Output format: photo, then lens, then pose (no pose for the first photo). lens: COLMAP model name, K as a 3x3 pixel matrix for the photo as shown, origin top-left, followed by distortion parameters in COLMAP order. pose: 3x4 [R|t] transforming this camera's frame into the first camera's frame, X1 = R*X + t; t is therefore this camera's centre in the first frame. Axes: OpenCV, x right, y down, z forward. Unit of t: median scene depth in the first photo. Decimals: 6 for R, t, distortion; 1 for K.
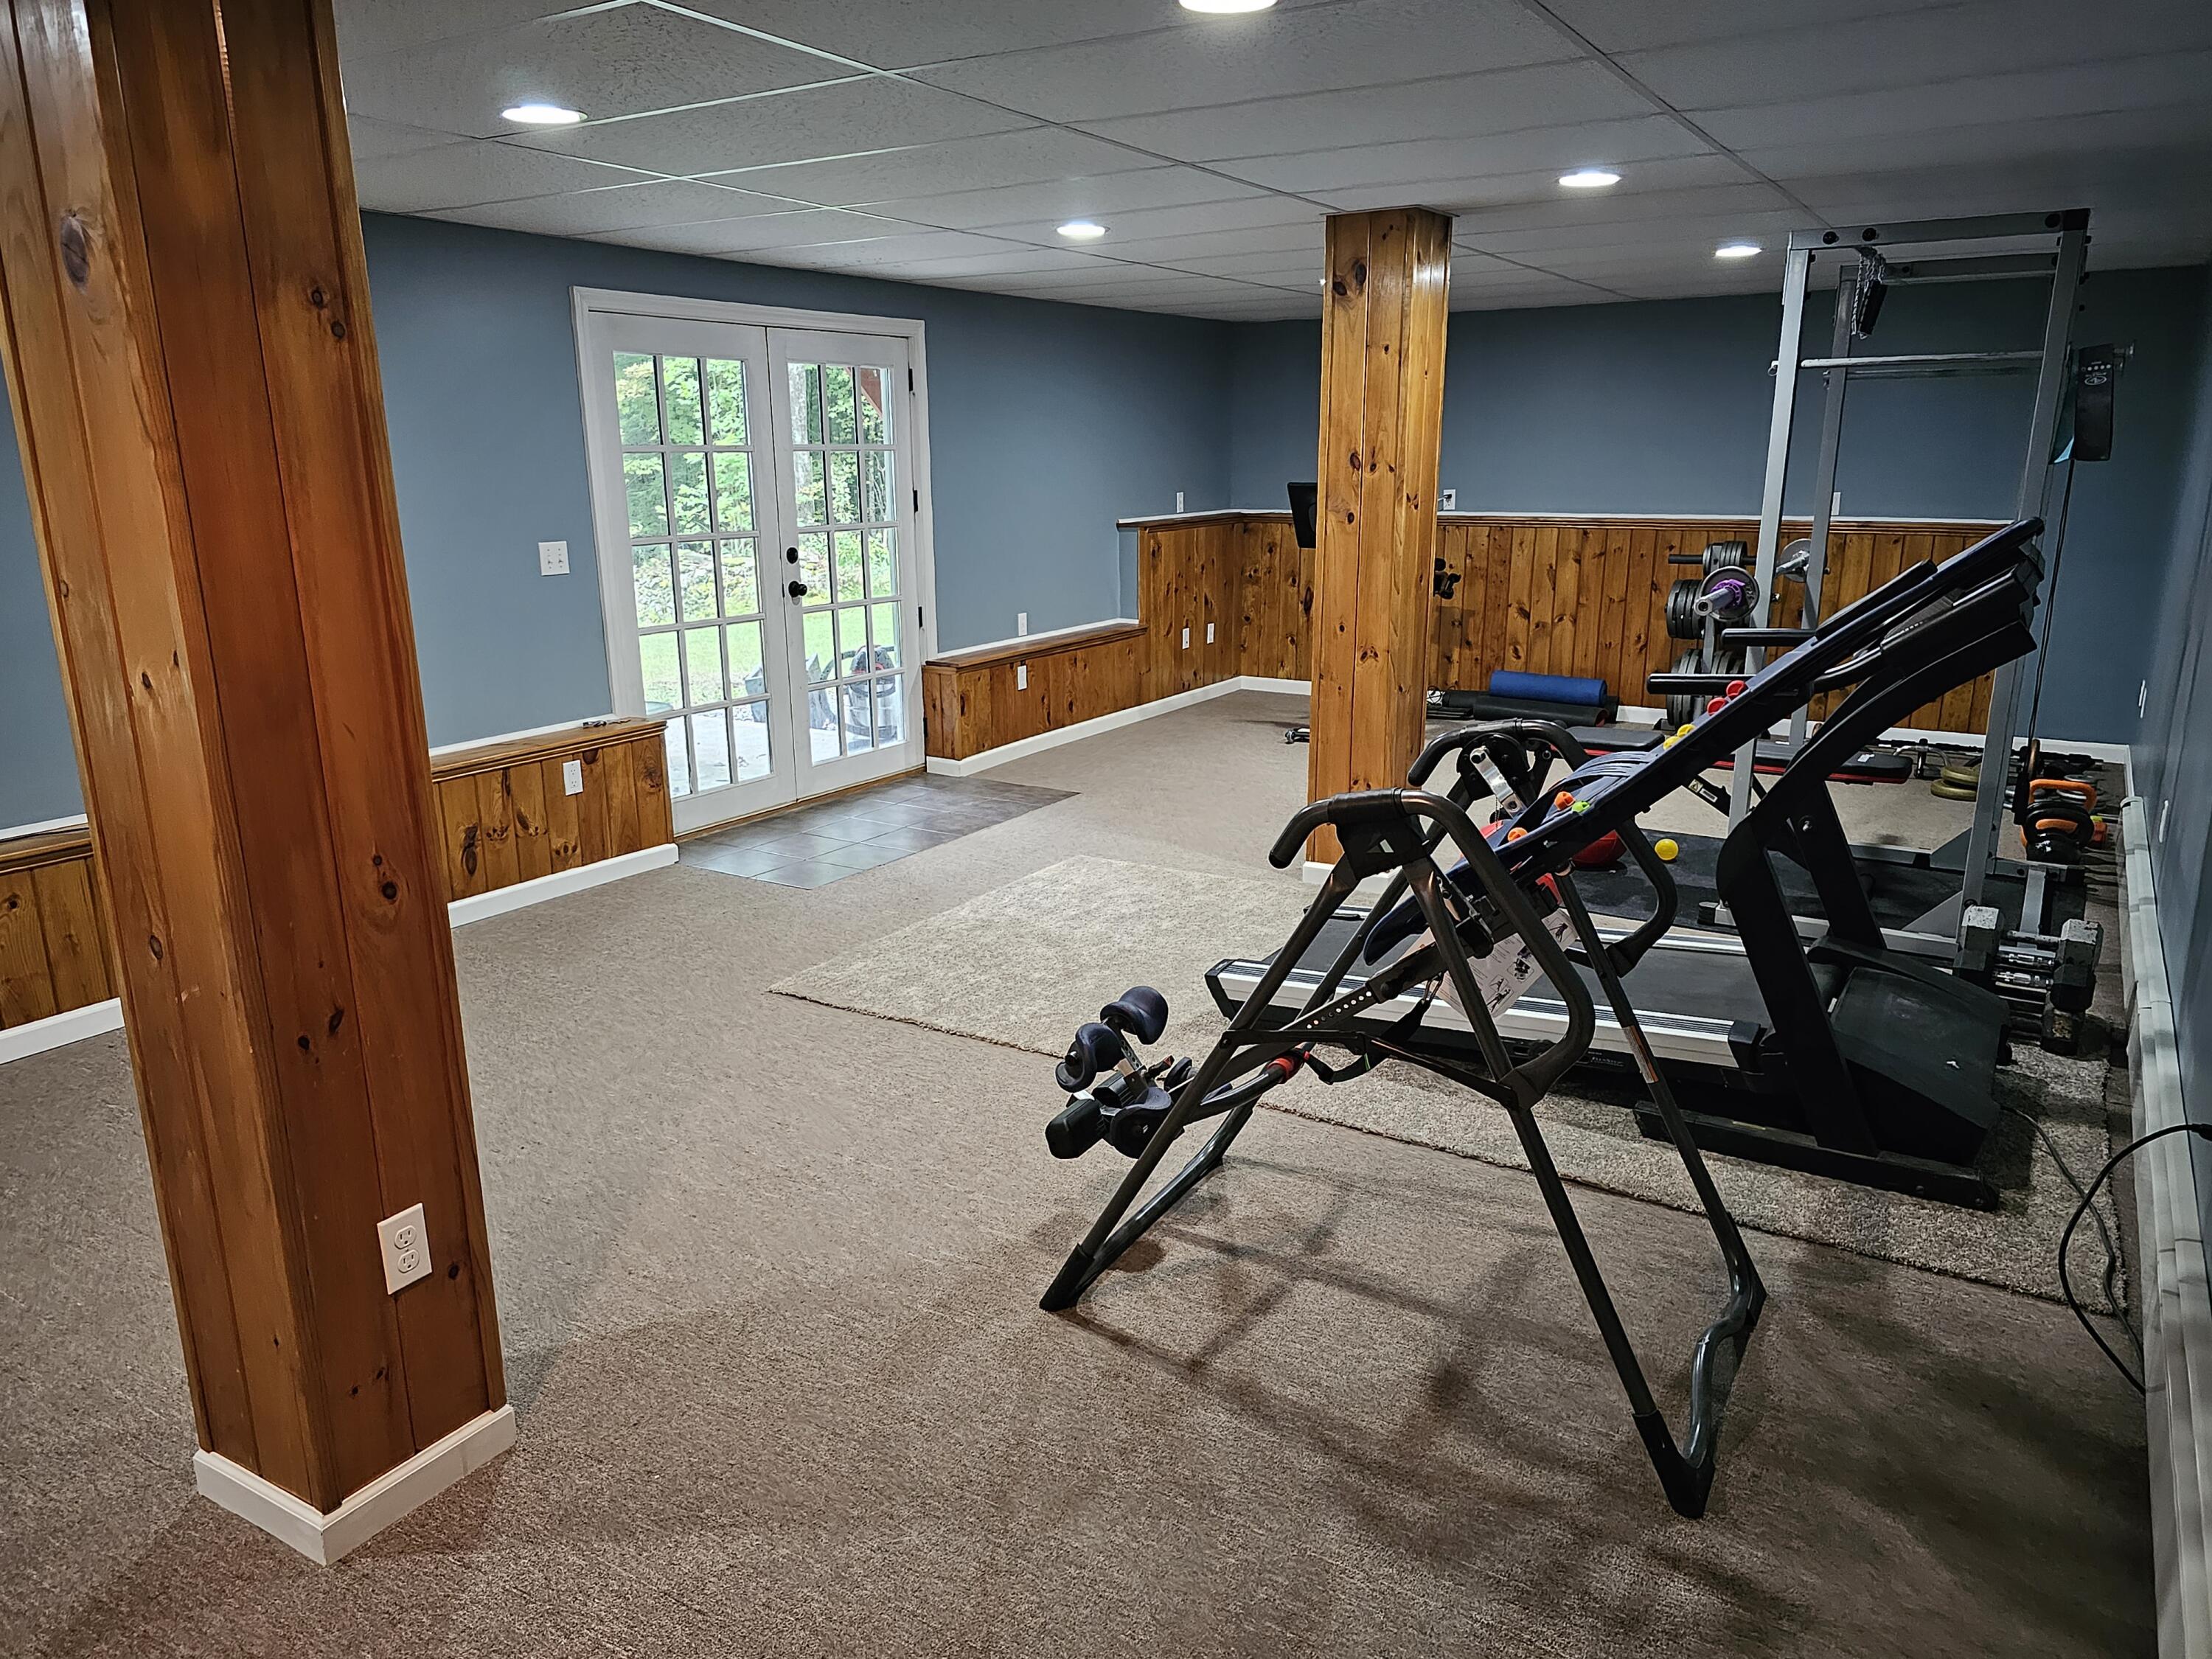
lens RADIAL K [[1509.2, 0, 1107.5], [0, 1509.2, 852.9], [0, 0, 1]] dist [0.036905, -0.038830]
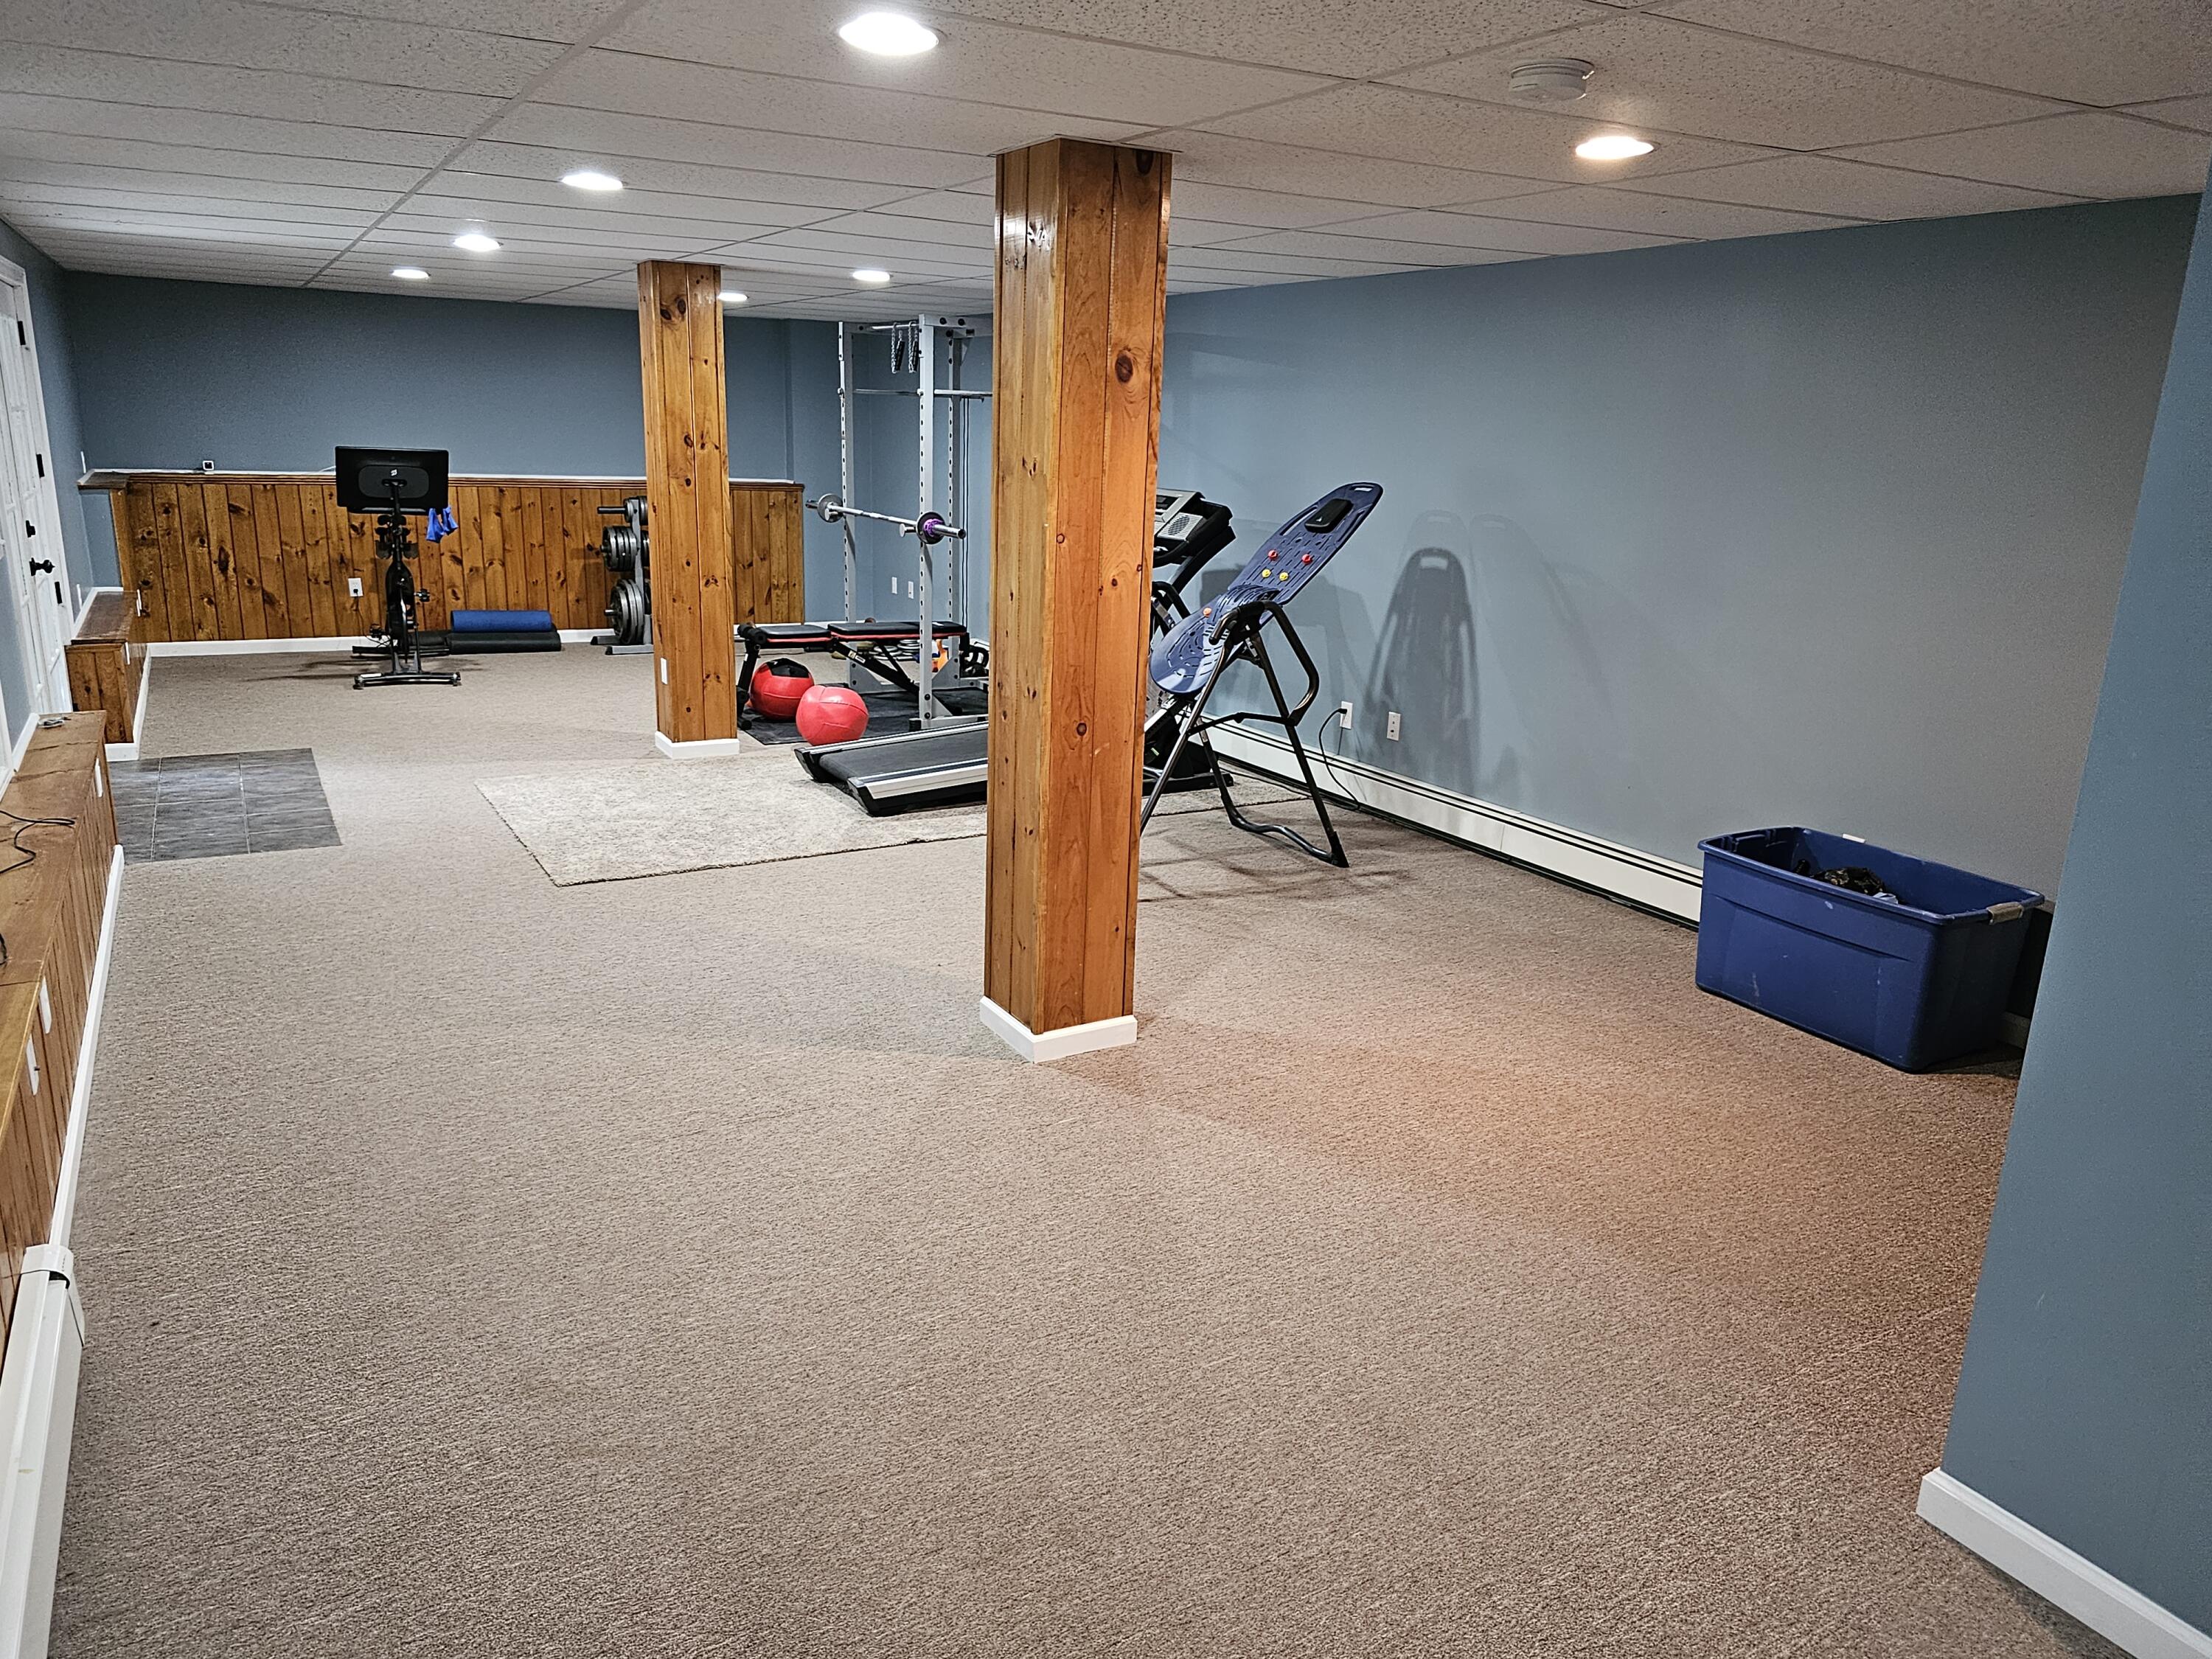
lens RADIAL K [[1509.2, 0, 1102.2], [0, 1509.2, 830.1], [0, 0, 1]] dist [0.036905, -0.038830]
pose [[0.478519, -0.205965, 0.853580, -0.687426], [0.191768, 0.973148, 0.127310, -0.013513], [-0.856881, 0.102769, 0.505167, 0.013065]]
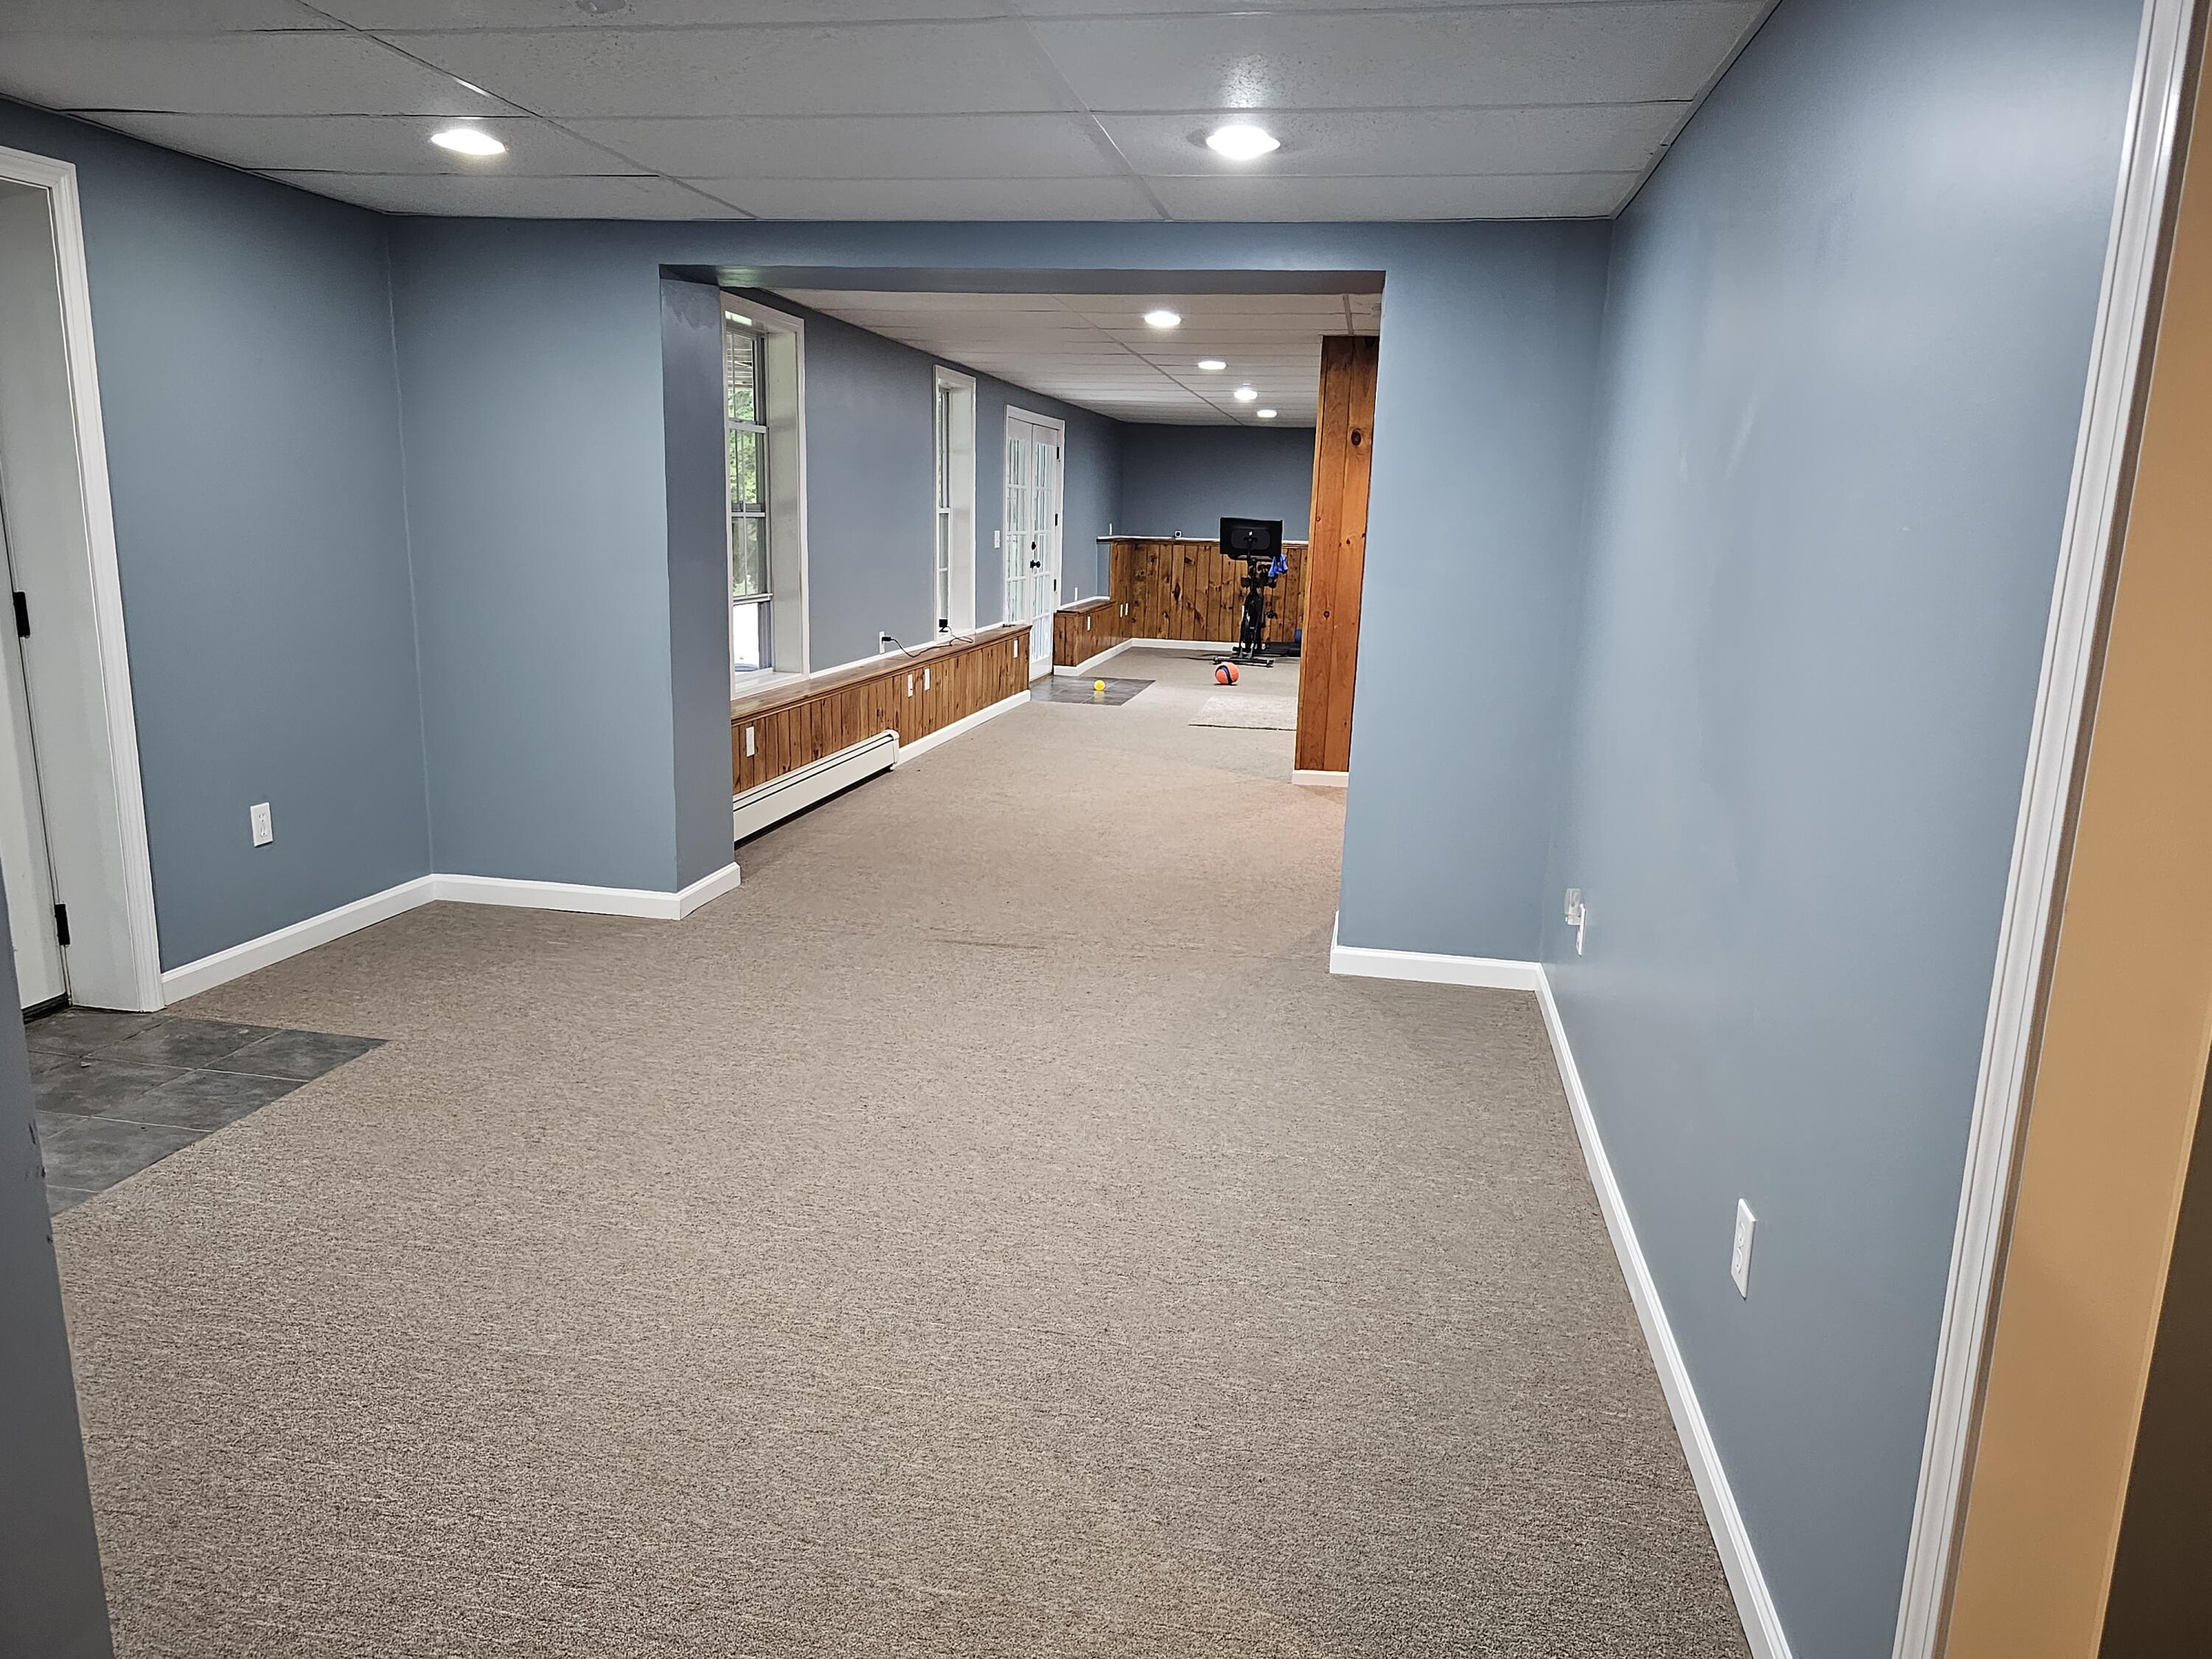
lens RADIAL K [[1509.2, 0, 1100.1], [0, 1509.2, 829.0], [0, 0, 1]] dist [0.036905, -0.038830]
pose [[0.930872, -0.039420, 0.363212, -0.782625], [0.058153, 0.997474, -0.040781, 0.217811], [-0.360687, 0.059083, 0.930814, -0.689533]]
